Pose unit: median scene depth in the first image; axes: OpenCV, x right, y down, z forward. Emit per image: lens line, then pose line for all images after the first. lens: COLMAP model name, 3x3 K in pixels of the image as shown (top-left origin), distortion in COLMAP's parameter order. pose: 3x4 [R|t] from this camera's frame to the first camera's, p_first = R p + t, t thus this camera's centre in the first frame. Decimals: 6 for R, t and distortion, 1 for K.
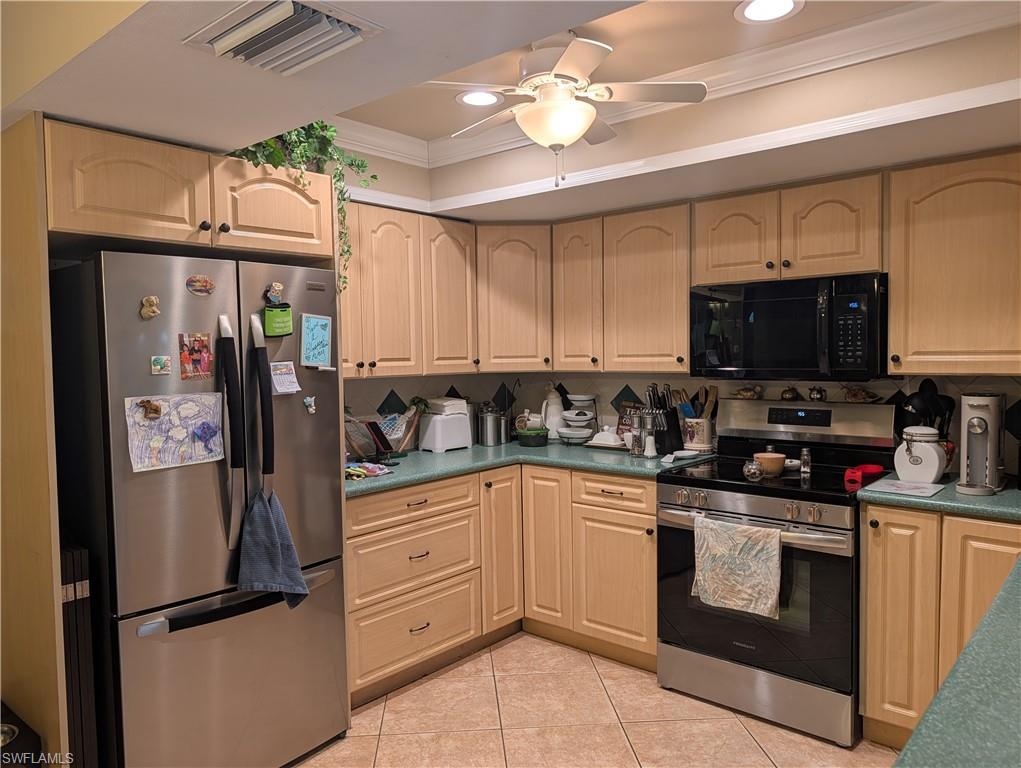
lens RADIAL K [[737.7, 0, 510.5], [0, 737.7, 384.0], [0, 0, 1]] dist [0.077907, -0.077490]
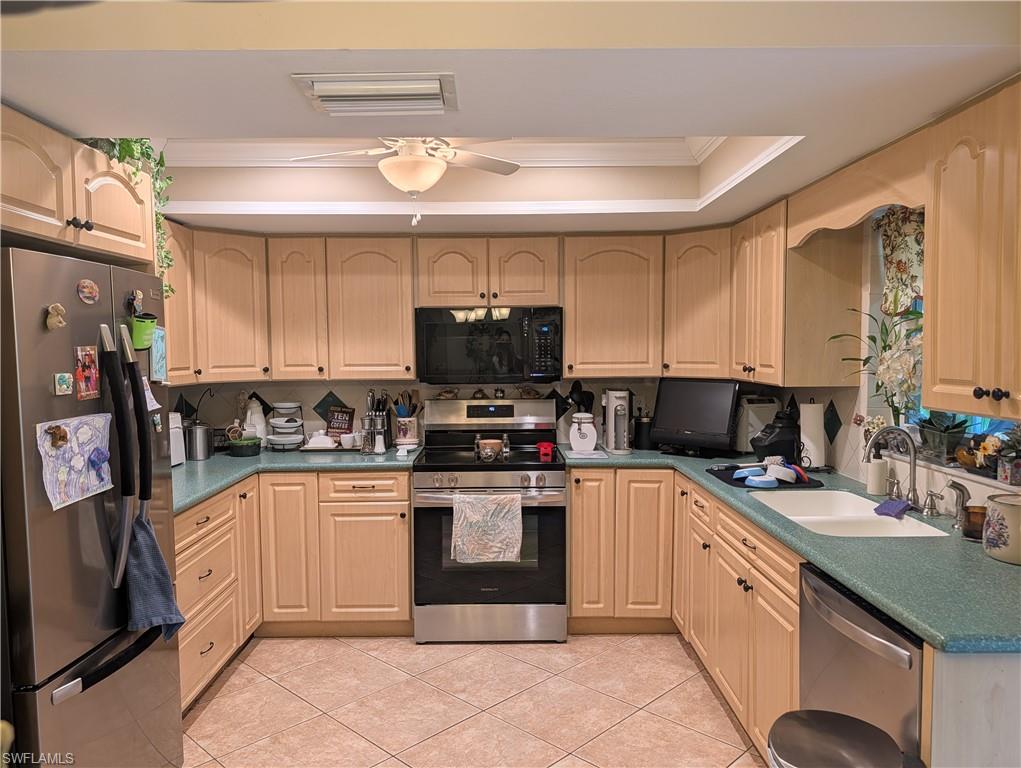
lens RADIAL K [[724.5, 0, 510.5], [0, 724.5, 384.0], [0, 0, 1]] dist [0.063765, -0.061350]
pose [[0.753277, -0.024686, 0.657239, -0.447350], [0.027280, 0.999608, 0.006279, -0.011582], [-0.657137, 0.013200, 0.753656, 0.018550]]
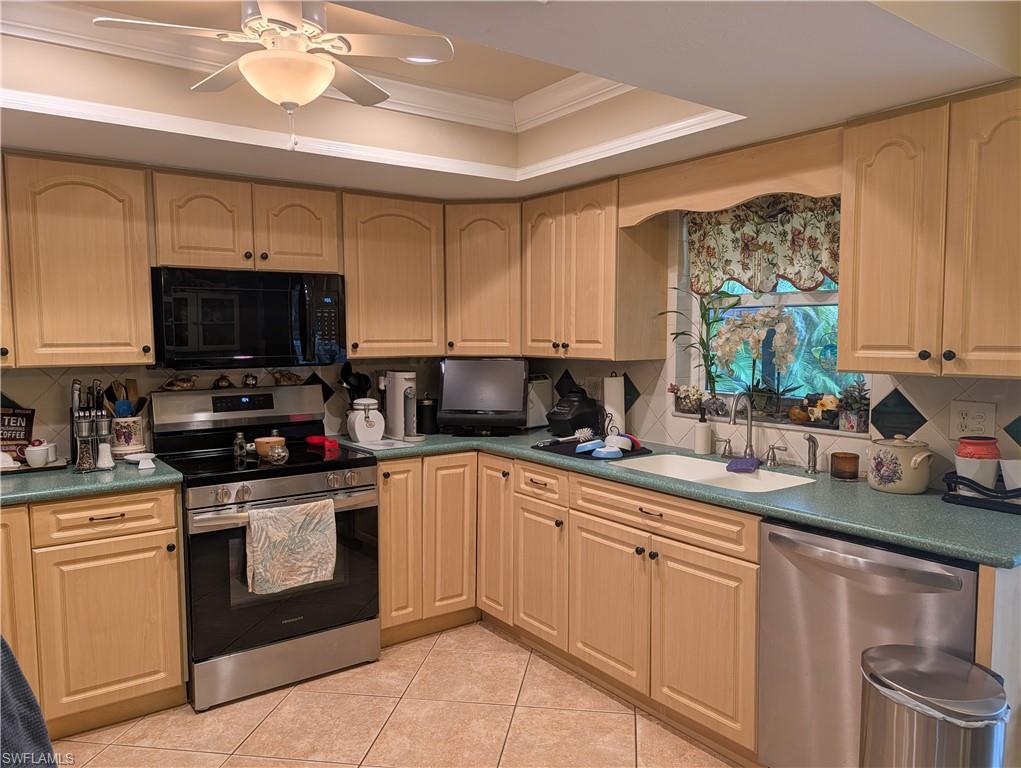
lens RADIAL K [[735.1, 0, 510.5], [0, 735.1, 384.0], [0, 0, 1]] dist [0.058510, -0.069219]
pose [[0.235255, -0.057668, 0.970221, -0.563878], [0.046151, 0.997775, 0.048115, -0.015478], [-0.970837, 0.033457, 0.237393, 0.413651]]
